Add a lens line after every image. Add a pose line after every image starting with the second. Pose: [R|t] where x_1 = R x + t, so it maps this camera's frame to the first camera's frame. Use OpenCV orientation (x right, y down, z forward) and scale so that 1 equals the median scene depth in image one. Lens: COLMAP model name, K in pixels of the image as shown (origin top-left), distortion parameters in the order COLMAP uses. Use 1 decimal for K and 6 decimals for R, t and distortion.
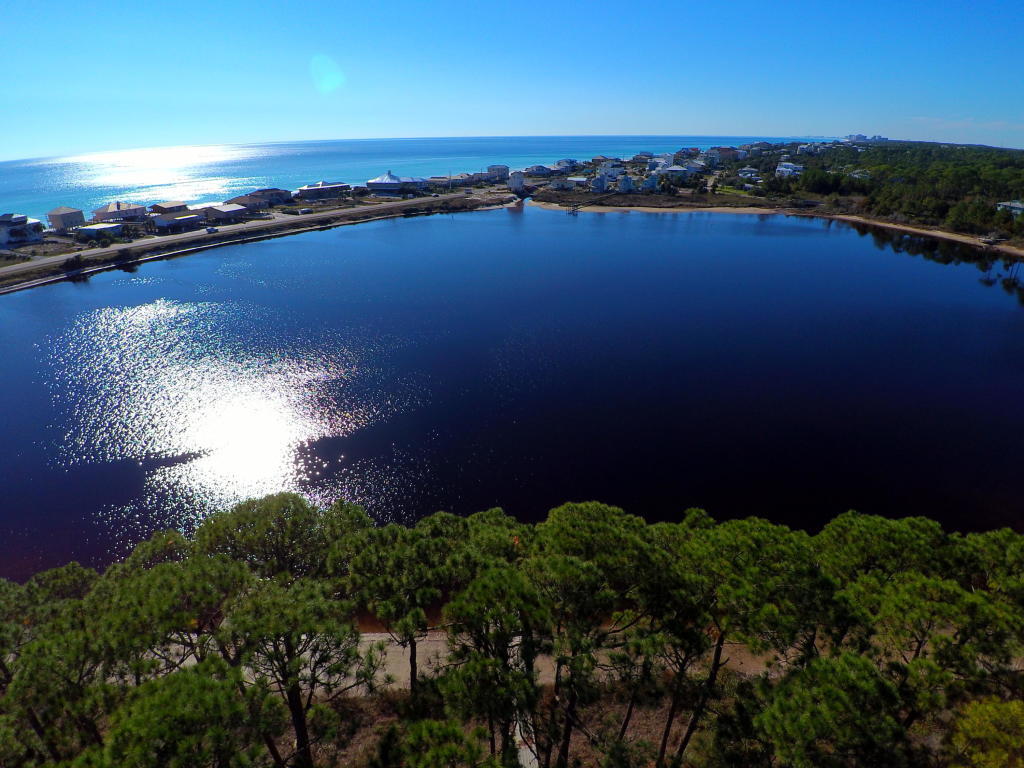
lens RADIAL K [[521.4, 0, 511.9], [0, 521.4, 387.2], [0, 0, 1]] dist [-0.044885, -0.014412]
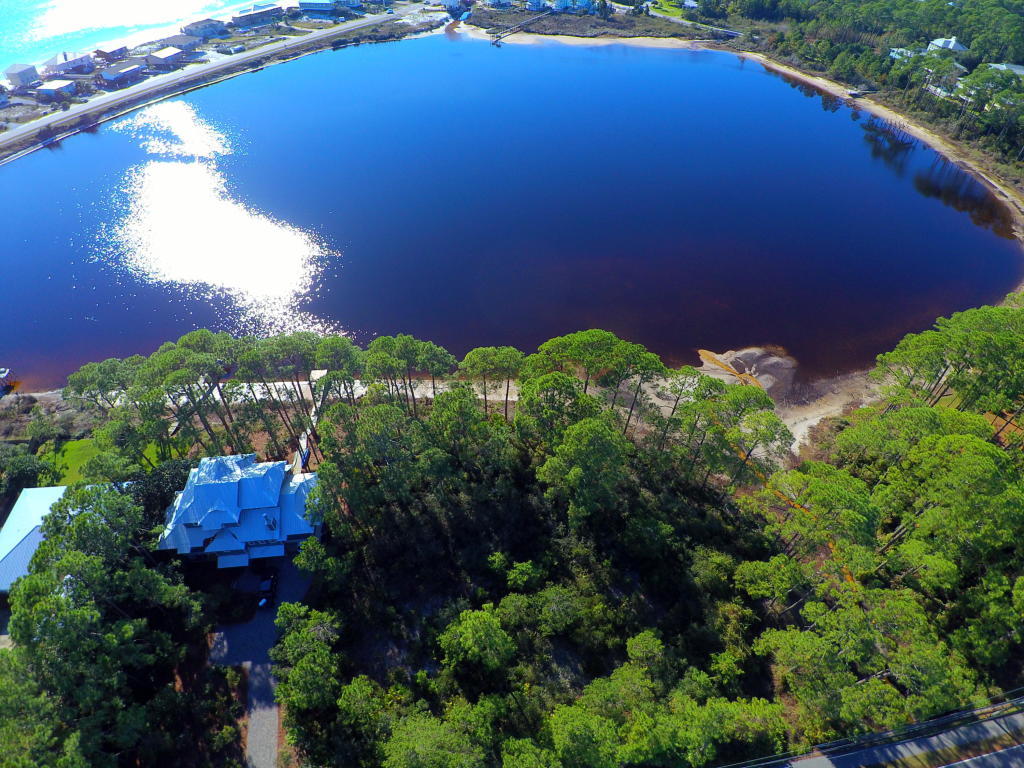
lens RADIAL K [[521.4, 0, 510.7], [0, 521.4, 380.7], [0, 0, 1]] dist [-0.044885, -0.014412]
pose [[0.999777, -0.006628, 0.020059, 0.121402], [-0.000641, 0.939544, 0.342427, -0.052021], [-0.021116, -0.342364, 0.939330, -0.187842]]
